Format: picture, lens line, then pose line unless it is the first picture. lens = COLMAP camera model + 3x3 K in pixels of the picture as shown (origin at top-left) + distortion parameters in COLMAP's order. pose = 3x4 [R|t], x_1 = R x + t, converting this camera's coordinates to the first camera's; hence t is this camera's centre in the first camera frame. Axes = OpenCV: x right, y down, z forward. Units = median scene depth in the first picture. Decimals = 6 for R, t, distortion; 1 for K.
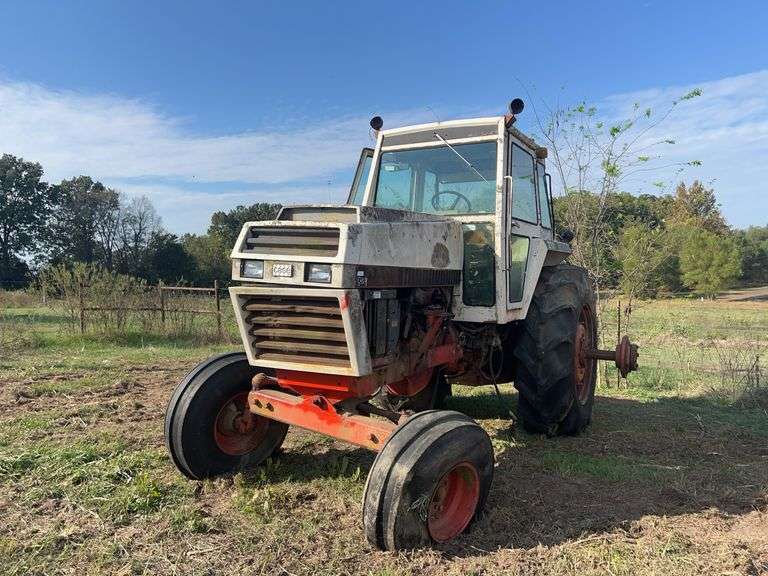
lens RADIAL K [[601.7, 0, 384.0], [0, 601.7, 288.0], [0, 0, 1]] dist [0.009430, -0.005504]
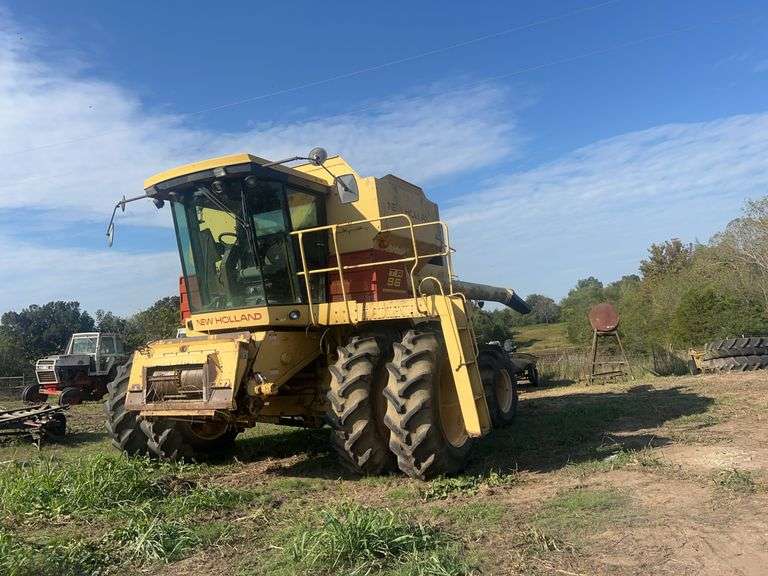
lens RADIAL K [[601.7, 0, 384.0], [0, 601.7, 288.0], [0, 0, 1]] dist [0.009430, -0.005504]
pose [[0.956540, -0.018298, 0.291026, 0.045003], [0.058642, 0.989711, -0.130514, 0.005814], [-0.285644, 0.141908, 0.947771, -0.196341]]
